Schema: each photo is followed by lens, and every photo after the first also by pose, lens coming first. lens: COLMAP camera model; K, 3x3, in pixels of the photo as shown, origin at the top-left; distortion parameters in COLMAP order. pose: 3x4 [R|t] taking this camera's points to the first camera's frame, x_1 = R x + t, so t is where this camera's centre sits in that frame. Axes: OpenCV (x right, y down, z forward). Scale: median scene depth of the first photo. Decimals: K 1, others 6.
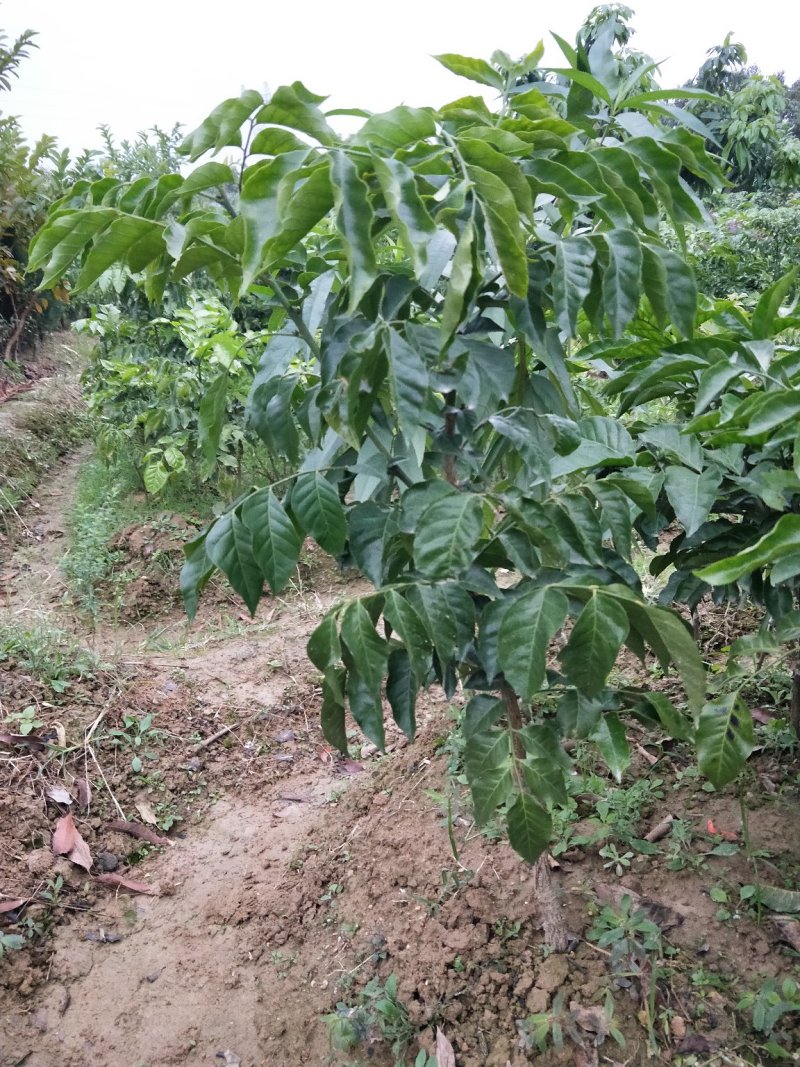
lens RADIAL K [[914.1, 0, 398.6], [0, 914.1, 534.2], [0, 0, 1]] dist [0.007001, -0.030497]
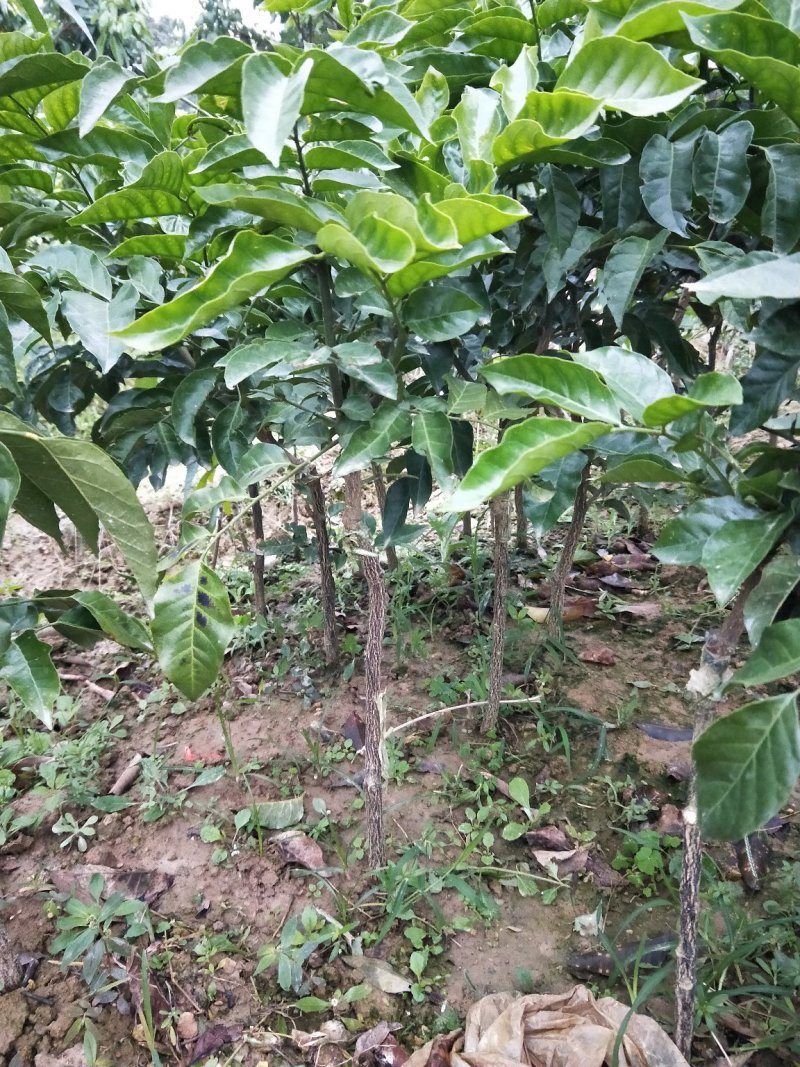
lens RADIAL K [[914.1, 0, 400.4], [0, 914.1, 530.4], [0, 0, 1]] dist [0.007001, -0.030497]
pose [[0.817121, -0.149629, 0.556708, 0.074913], [0.117638, 0.988686, 0.093067, 0.072281], [-0.564335, -0.010557, 0.825479, 0.232284]]
